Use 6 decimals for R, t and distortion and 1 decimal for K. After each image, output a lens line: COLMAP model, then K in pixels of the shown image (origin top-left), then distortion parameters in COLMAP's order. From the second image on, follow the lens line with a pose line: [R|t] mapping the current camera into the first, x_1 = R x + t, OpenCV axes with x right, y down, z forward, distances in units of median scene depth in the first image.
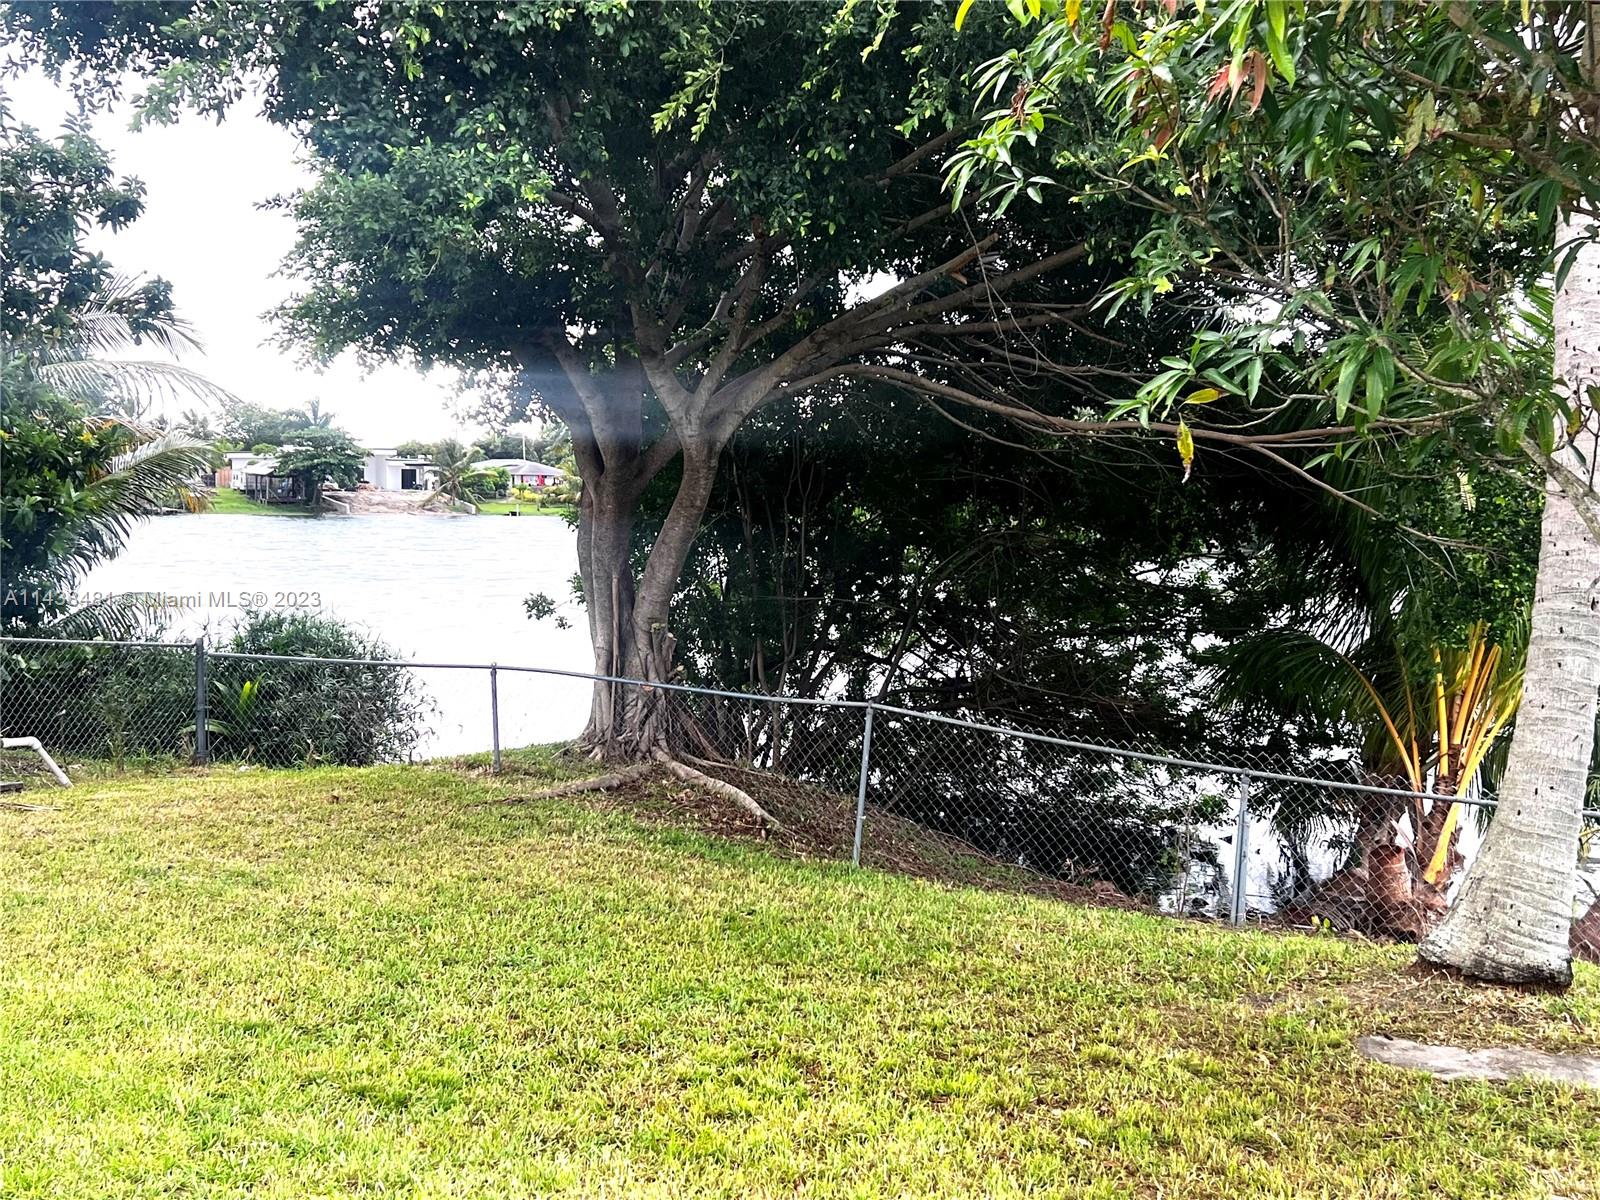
lens RADIAL K [[1826.2, 0, 803.2], [0, 1826.2, 600.8], [0, 0, 1]] dist [0.035251, 0.000000]
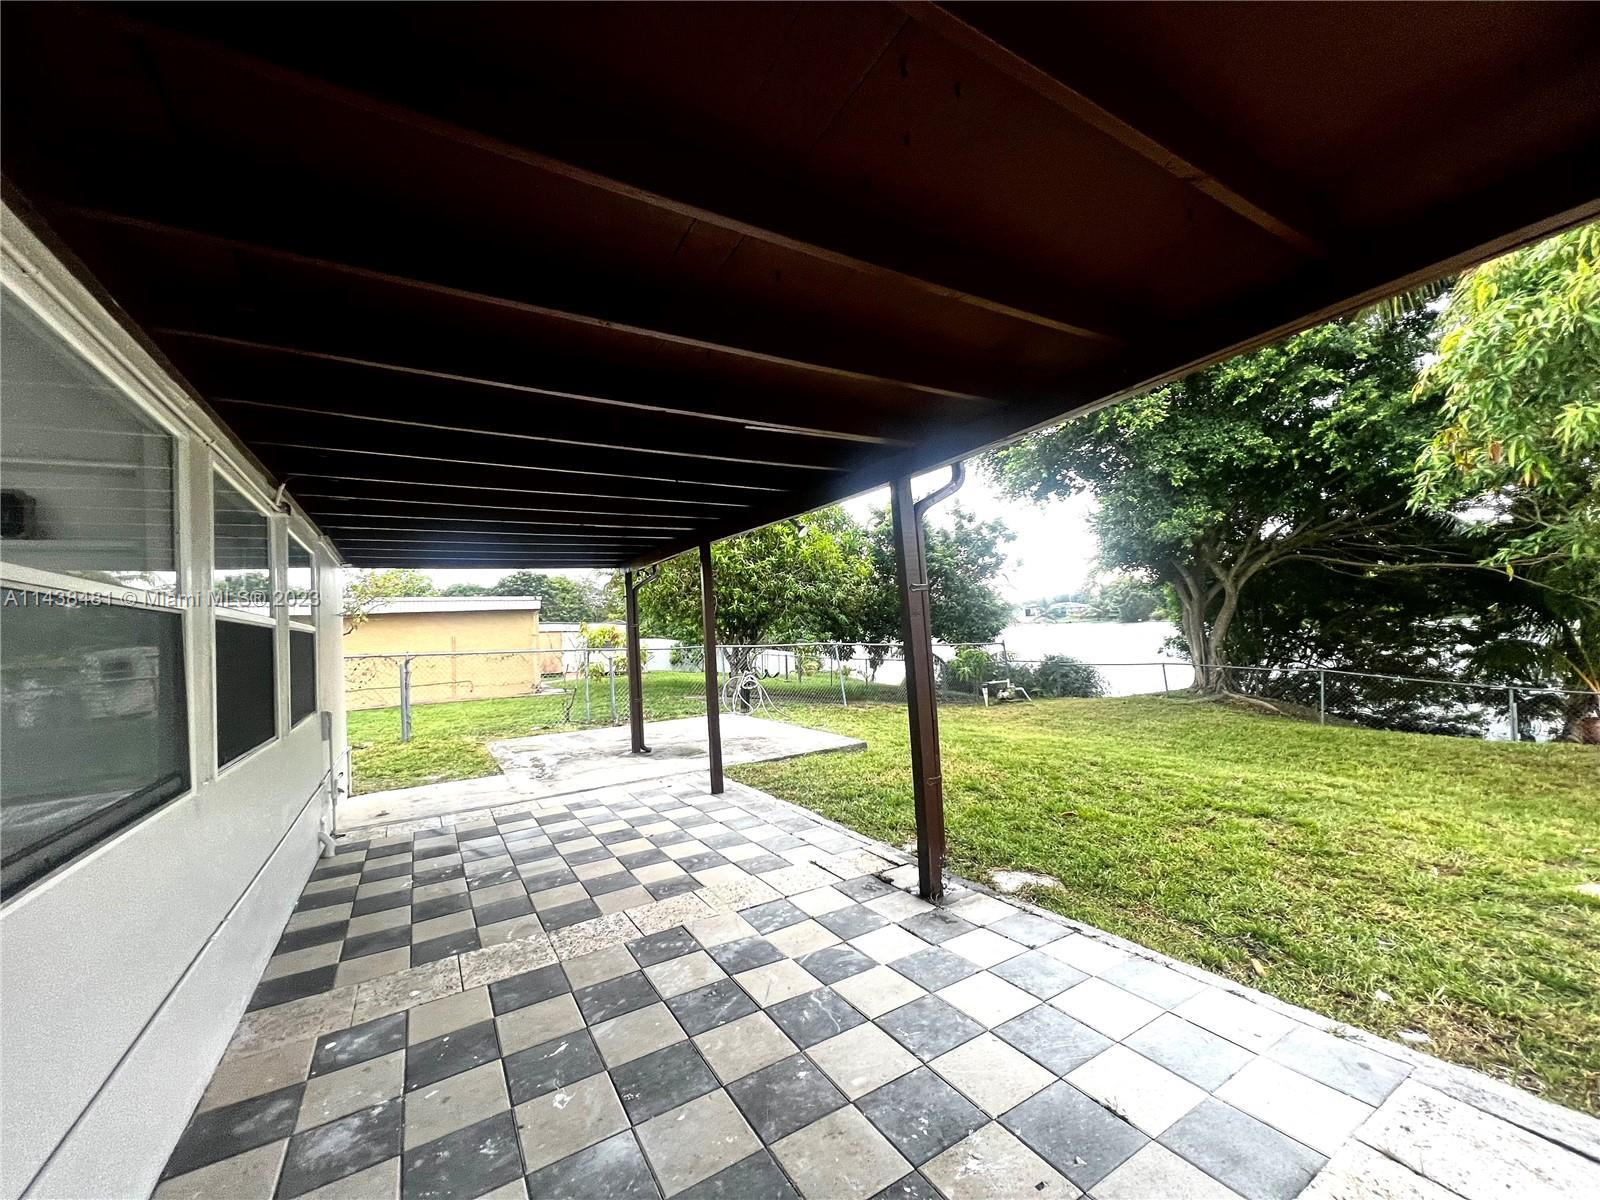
lens RADIAL K [[639.0, 0, 794.9], [0, 639.0, 600.3], [0, 0, 1]] dist [-0.003224, 0.000450]
pose [[0.847995, -0.088098, -0.522630, -0.091634], [0.039552, 0.993858, -0.103357, 0.011958], [0.528526, 0.066975, 0.846271, -0.212358]]
